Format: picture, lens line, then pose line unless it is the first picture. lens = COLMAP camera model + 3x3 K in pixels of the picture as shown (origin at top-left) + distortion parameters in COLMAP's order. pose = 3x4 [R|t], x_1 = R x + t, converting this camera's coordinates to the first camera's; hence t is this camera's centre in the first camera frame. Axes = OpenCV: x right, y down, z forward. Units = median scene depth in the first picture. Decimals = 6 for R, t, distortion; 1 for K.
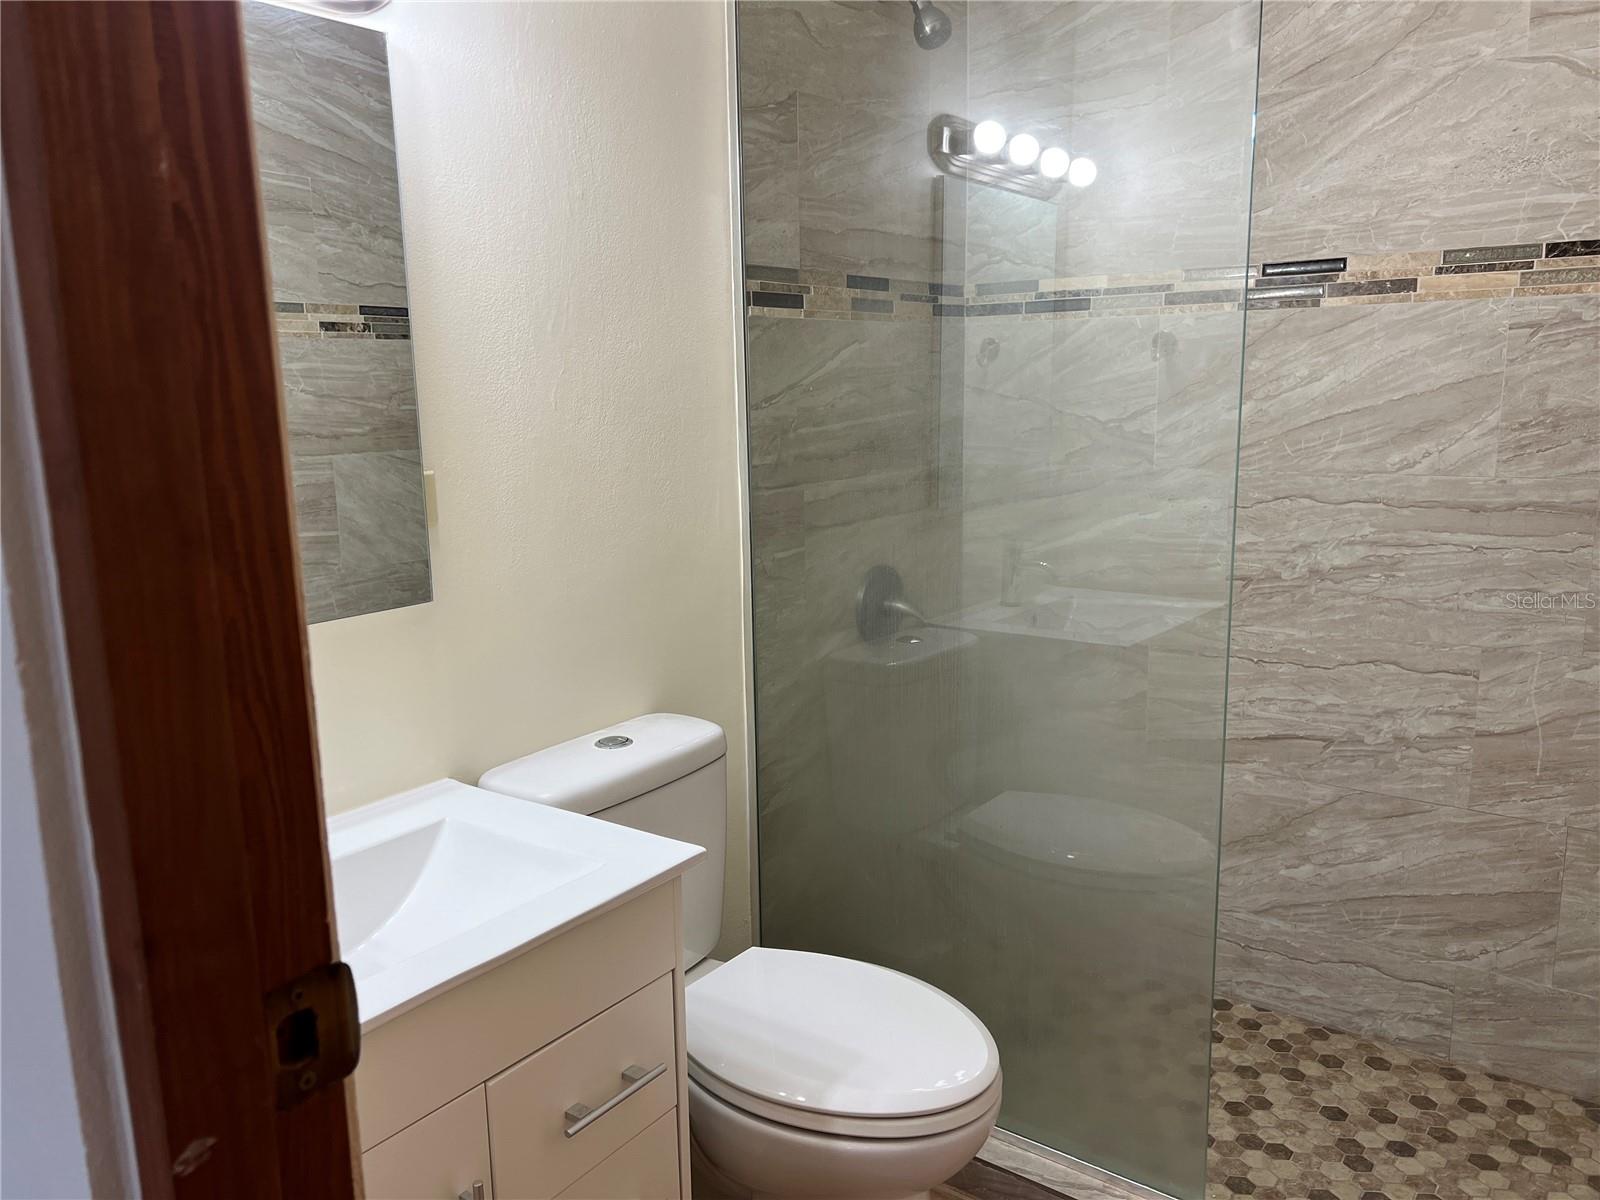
lens RADIAL K [[1225.8, 0, 801.1], [0, 1225.8, 606.8], [0, 0, 1]] dist [0.020061, -0.008644]
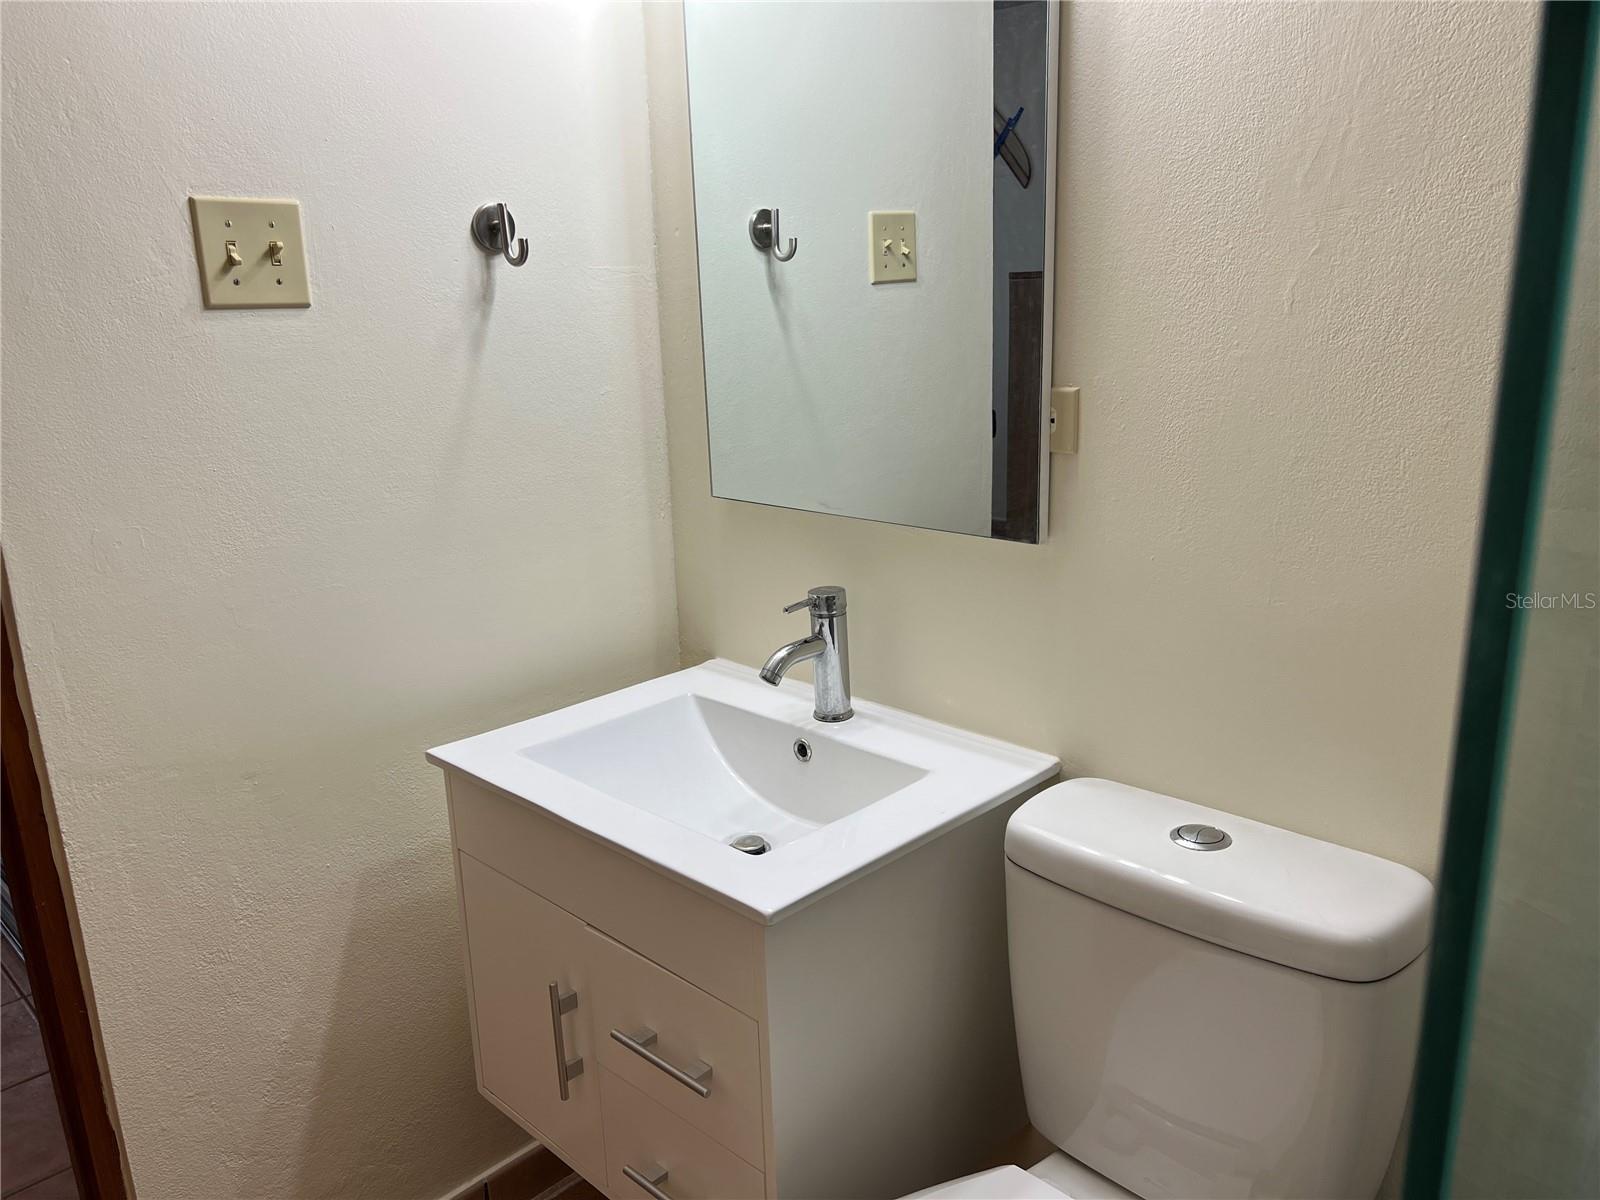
lens RADIAL K [[1225.8, 0, 801.6], [0, 1225.8, 596.9], [0, 0, 1]] dist [0.020061, -0.008644]
pose [[-0.151751, 0.275671, -0.949198, 0.483921], [-0.136195, 0.945328, 0.296321, -0.181289], [0.978991, 0.174243, -0.105910, 0.874347]]
